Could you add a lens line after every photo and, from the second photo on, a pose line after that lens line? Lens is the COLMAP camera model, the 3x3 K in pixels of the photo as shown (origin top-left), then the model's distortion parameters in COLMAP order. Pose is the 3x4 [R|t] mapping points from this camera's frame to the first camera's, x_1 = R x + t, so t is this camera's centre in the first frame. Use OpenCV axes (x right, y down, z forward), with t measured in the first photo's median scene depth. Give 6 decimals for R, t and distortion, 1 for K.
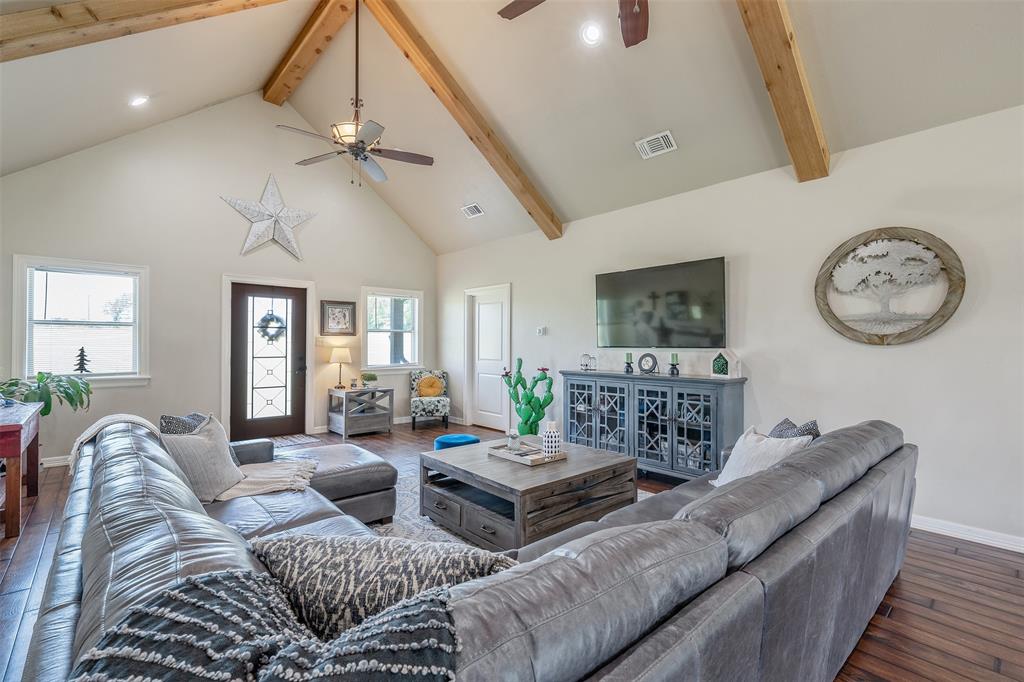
lens RADIAL K [[459.5, 0, 512.6], [0, 459.5, 339.3], [0, 0, 1]] dist [0.013144, 0.000467]
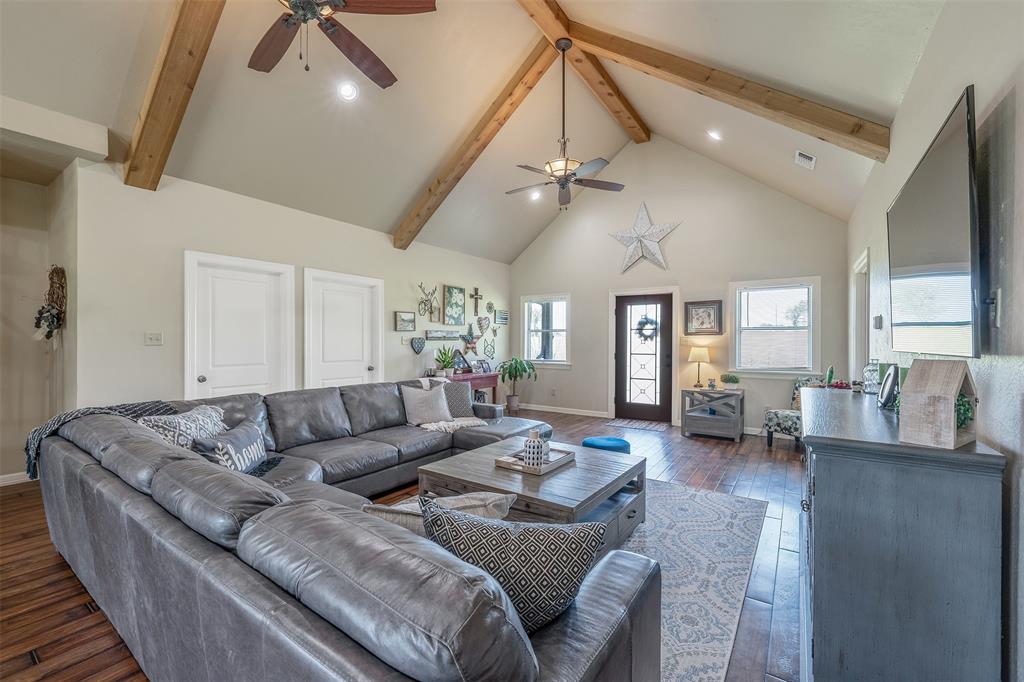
lens RADIAL K [[419.1, 0, 511.2], [0, 419.1, 342.8], [0, 0, 1]] dist [-0.006045, -0.000297]
pose [[0.225405, 0.000122, -0.974265, 0.453452], [0.005700, 0.999983, 0.001444, 0.005530], [0.974248, -0.005879, 0.225401, 0.409549]]
